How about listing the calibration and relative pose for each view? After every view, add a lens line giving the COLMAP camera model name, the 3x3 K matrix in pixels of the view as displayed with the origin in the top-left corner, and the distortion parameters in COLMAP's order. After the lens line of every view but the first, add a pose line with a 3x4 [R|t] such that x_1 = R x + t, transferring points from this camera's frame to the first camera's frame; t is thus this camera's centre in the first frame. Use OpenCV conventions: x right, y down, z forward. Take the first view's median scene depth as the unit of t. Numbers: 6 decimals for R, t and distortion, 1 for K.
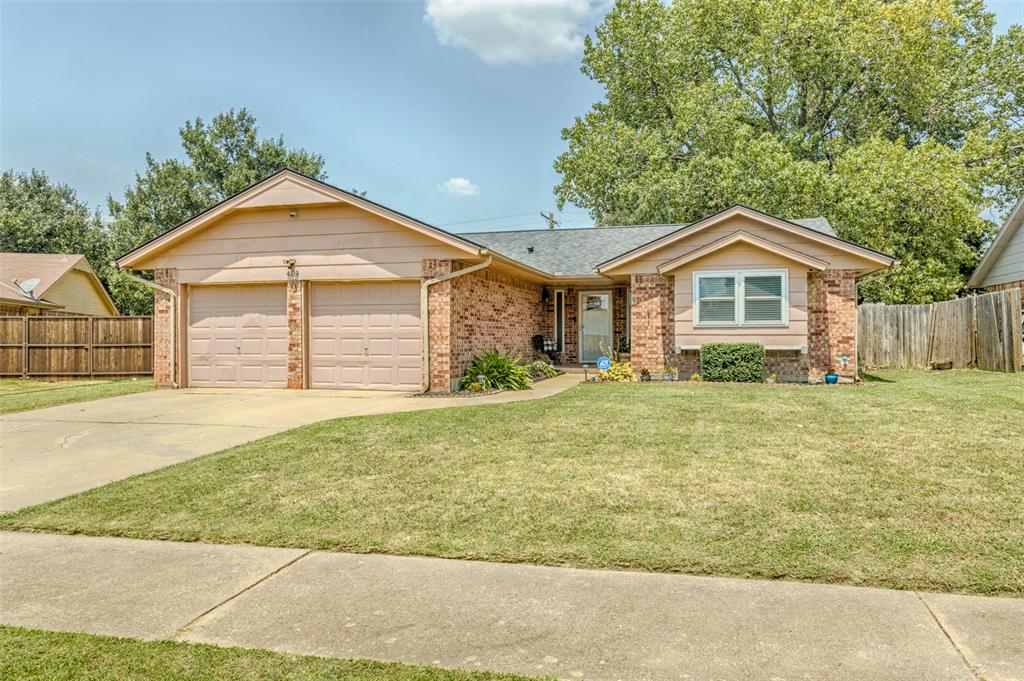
lens RADIAL K [[730.2, 0, 512.3], [0, 730.2, 338.8], [0, 0, 1]] dist [0.006916, 0.000802]
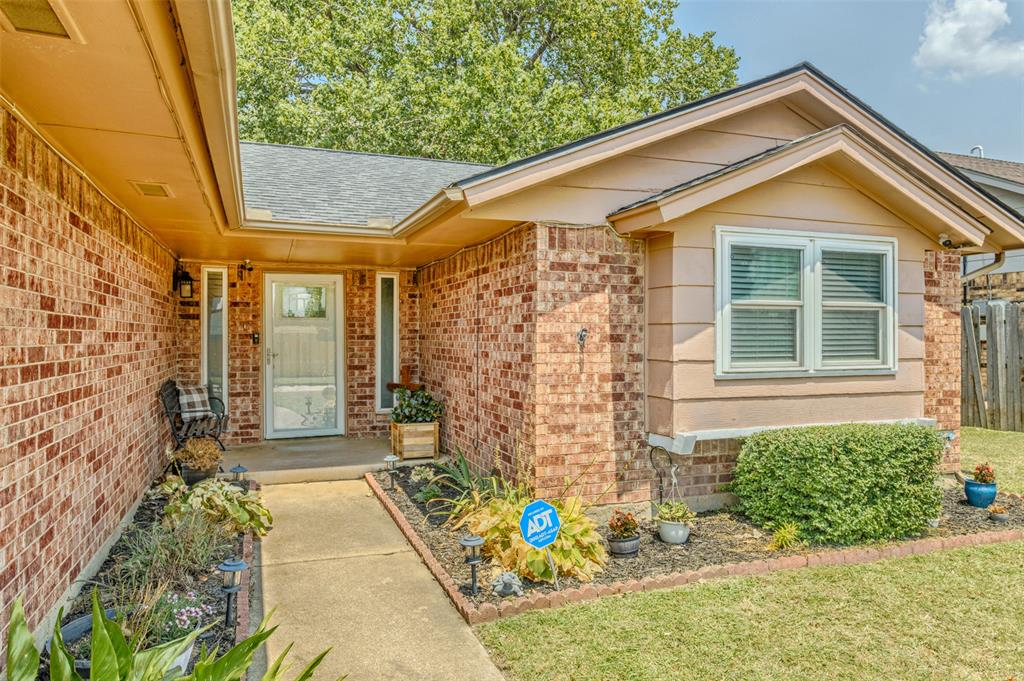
lens RADIAL K [[678.4, 0, 514.7], [0, 678.4, 336.9], [0, 0, 1]] dist [0.002287, -0.000347]
pose [[0.809277, 0.002061, 0.587424, -0.031424], [-0.001992, 0.999998, -0.000764, -0.035027], [-0.587425, -0.000552, 0.809279, 0.756814]]
